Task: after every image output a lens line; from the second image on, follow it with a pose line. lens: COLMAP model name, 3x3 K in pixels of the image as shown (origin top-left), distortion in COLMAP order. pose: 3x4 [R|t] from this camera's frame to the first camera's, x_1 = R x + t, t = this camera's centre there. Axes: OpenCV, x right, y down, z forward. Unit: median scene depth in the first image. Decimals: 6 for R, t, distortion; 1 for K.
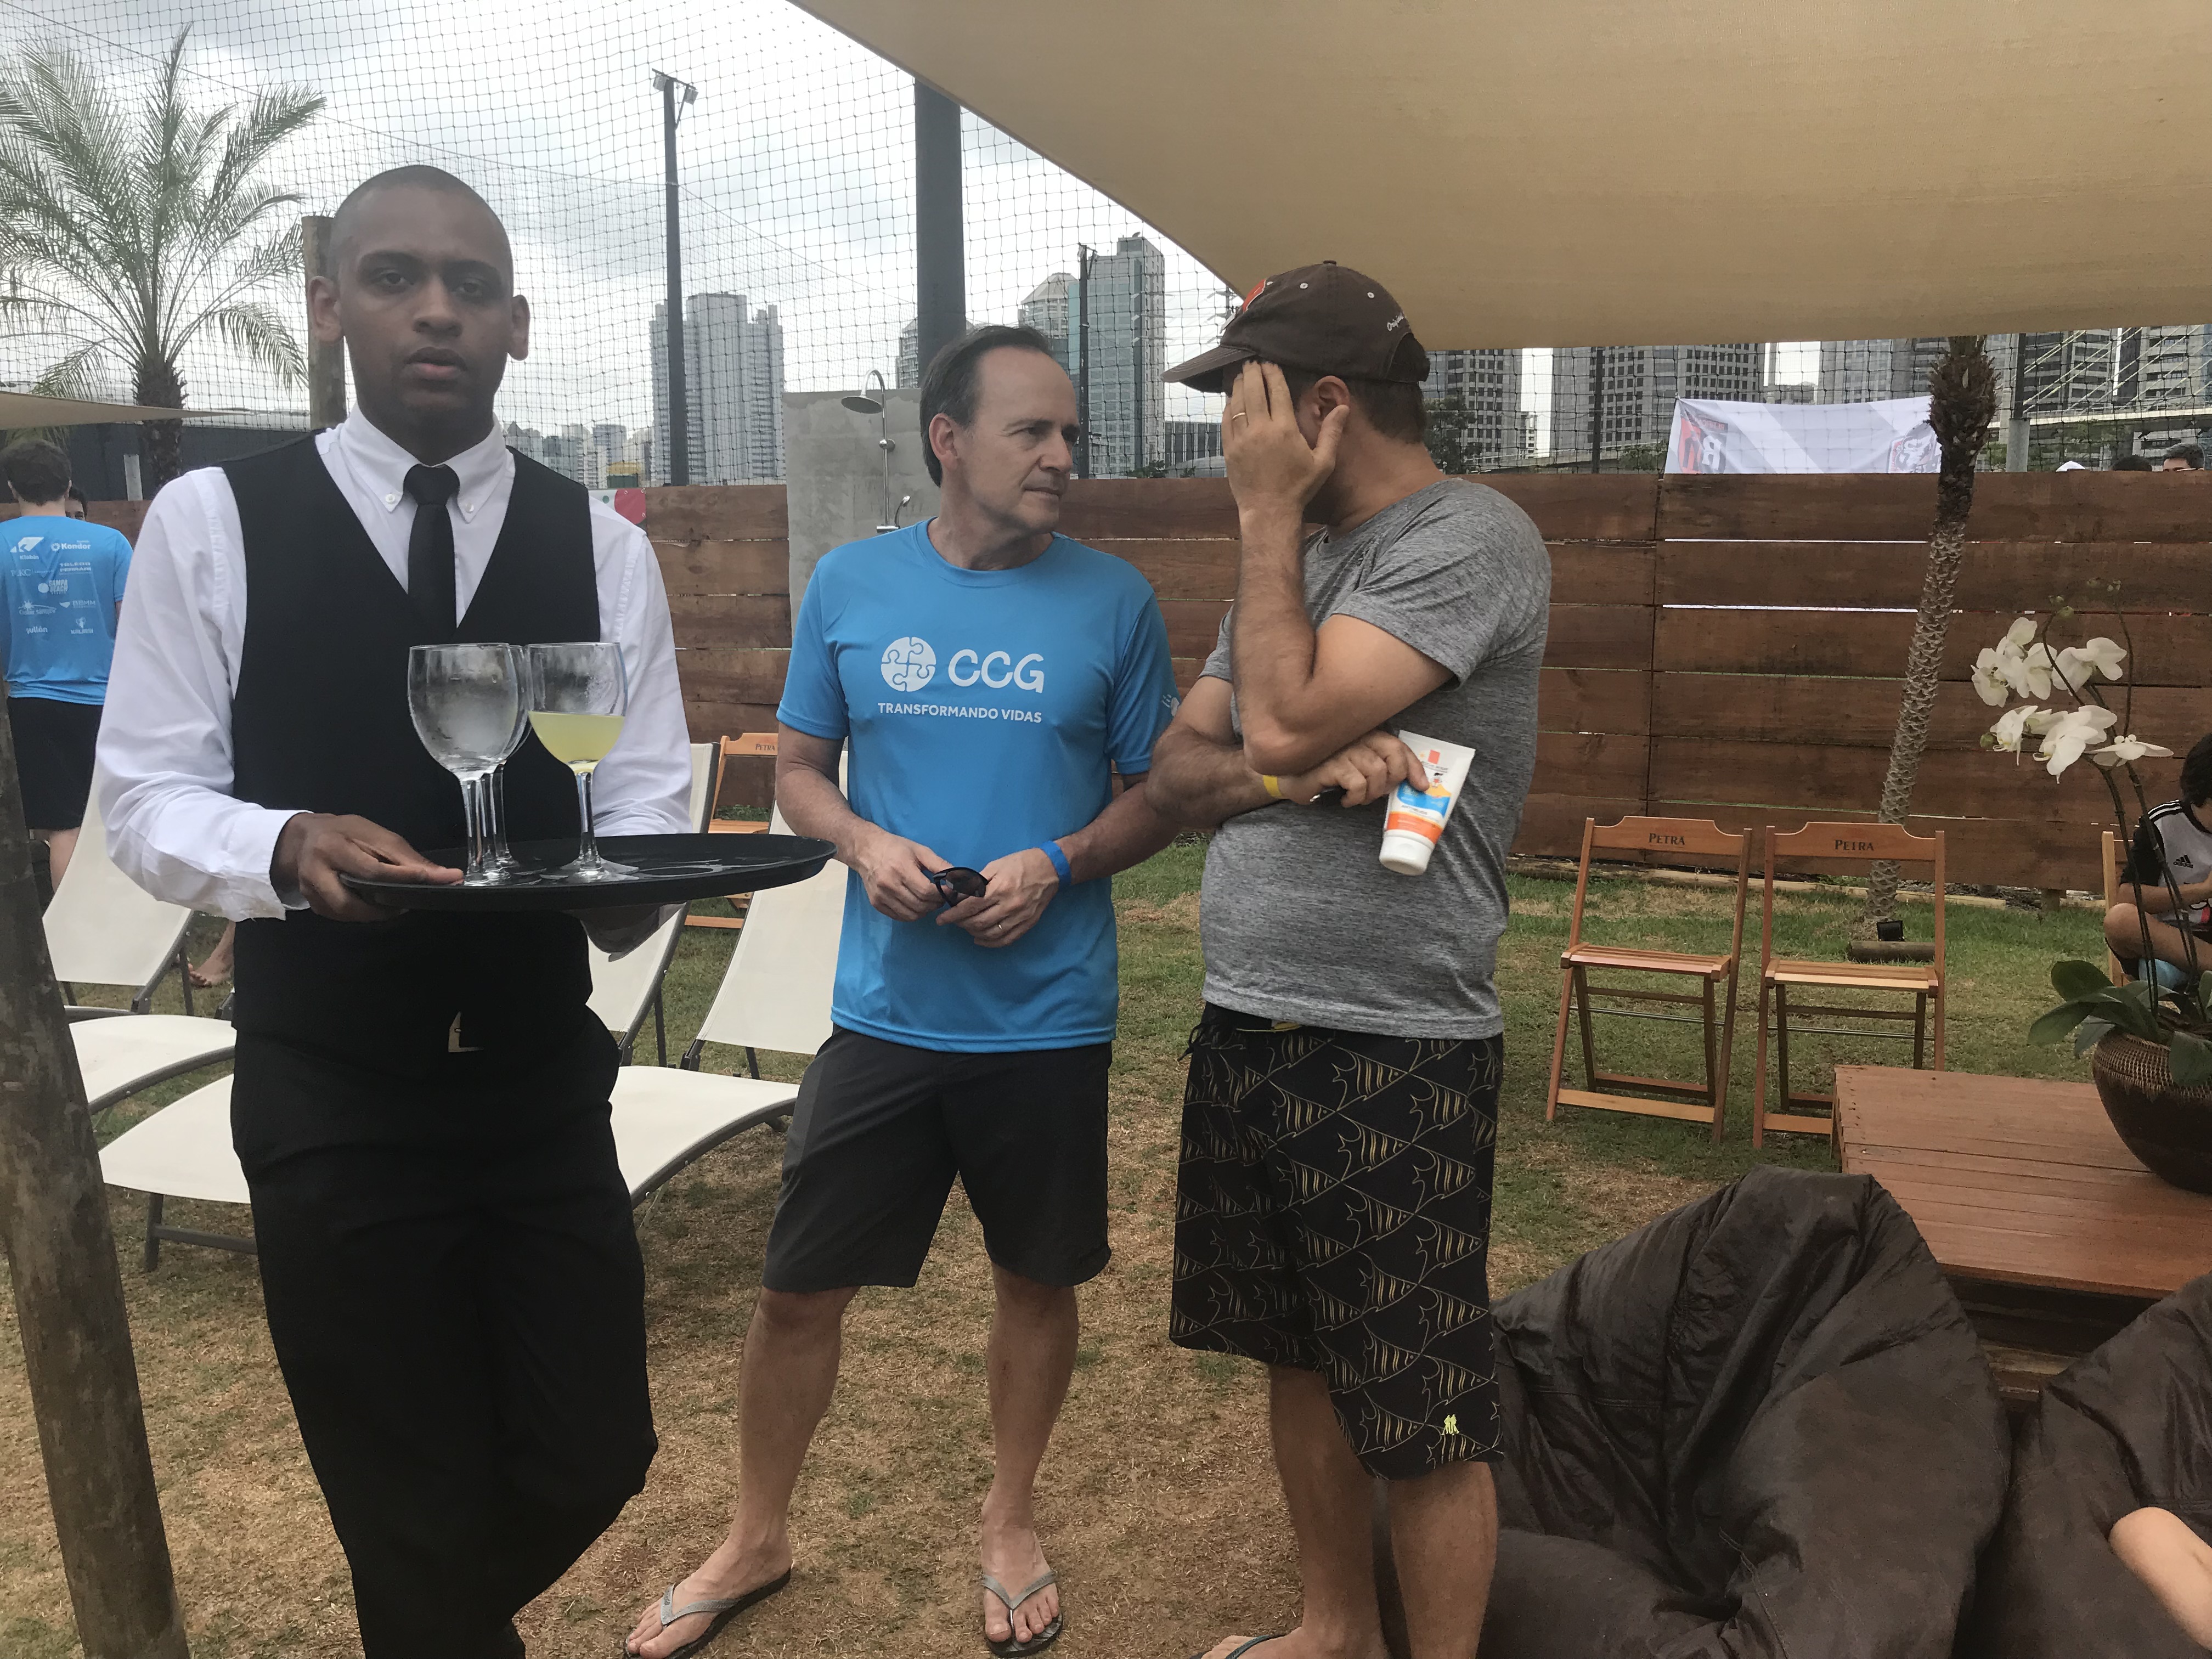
lens RADIAL K [[1805.3, 0, 1109.2], [0, 1805.3, 814.9], [0, 0, 1]] dist [0.041156, -0.037630]
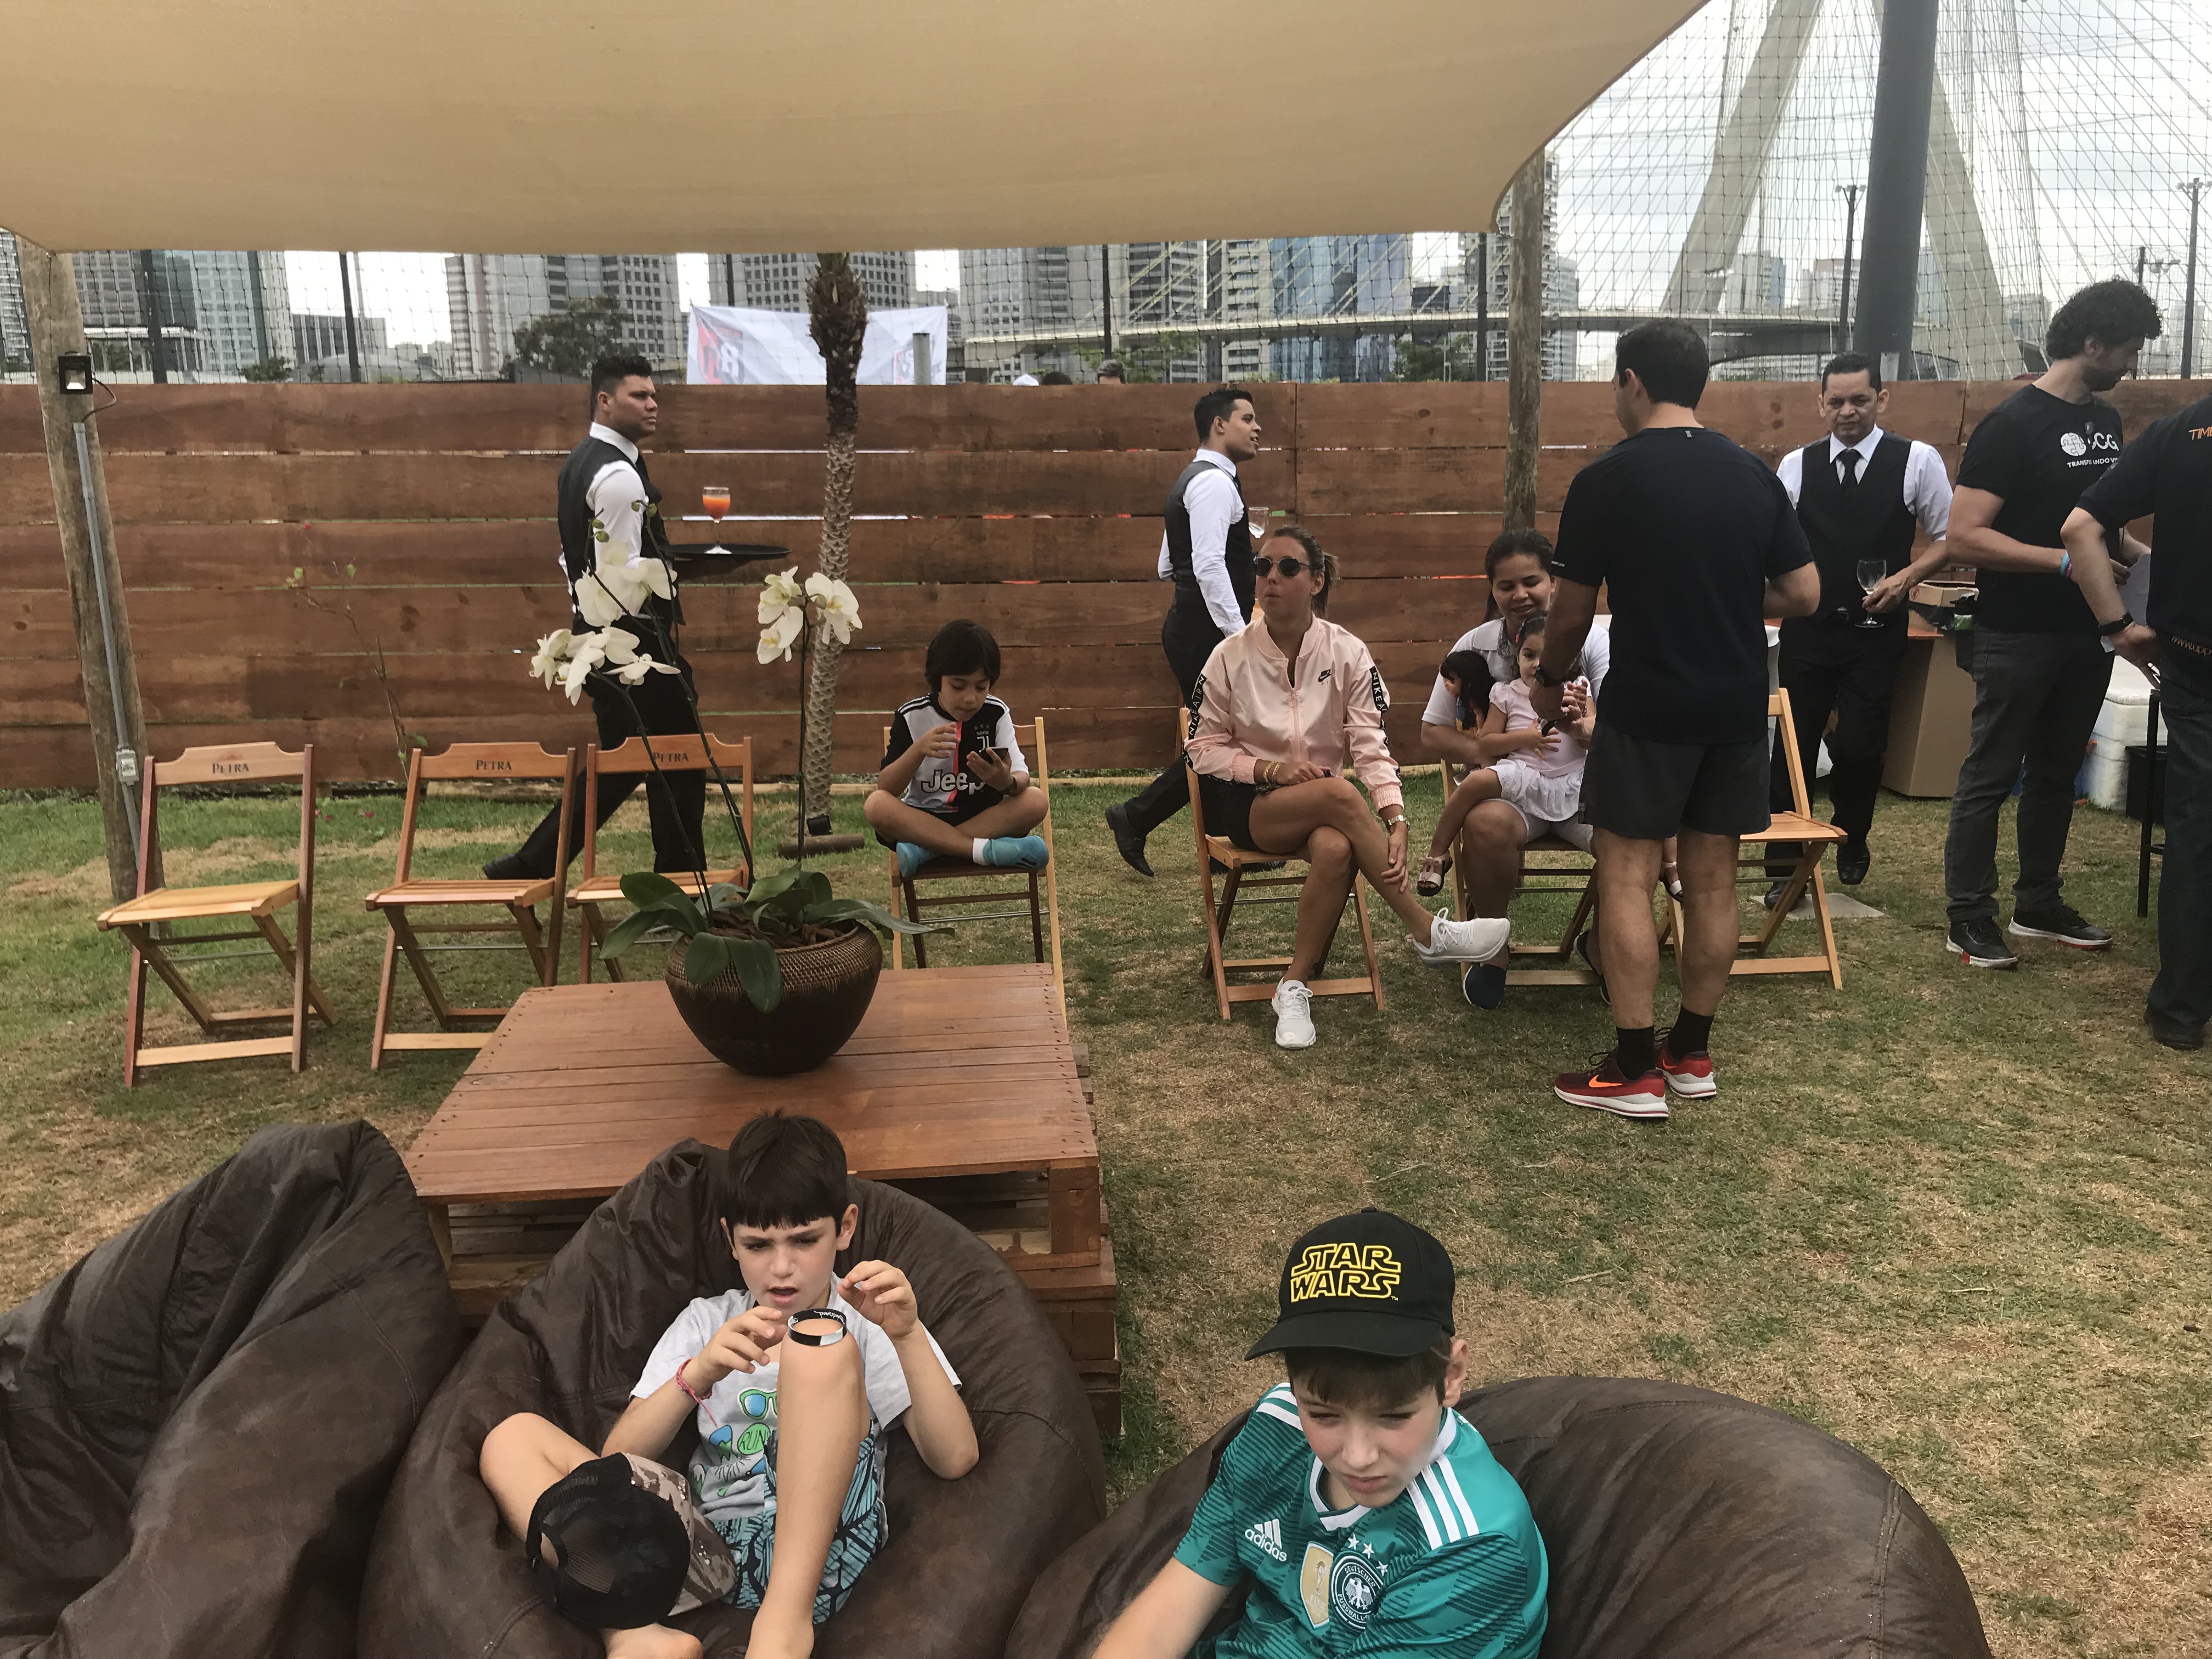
lens RADIAL K [[1805.3, 0, 1093.0], [0, 1805.3, 823.9], [0, 0, 1]] dist [0.041156, -0.037630]
pose [[0.912277, -0.097330, 0.397840, 0.147562], [0.074621, 0.994594, 0.072213, -0.001292], [-0.402718, -0.036191, 0.914608, -0.019869]]
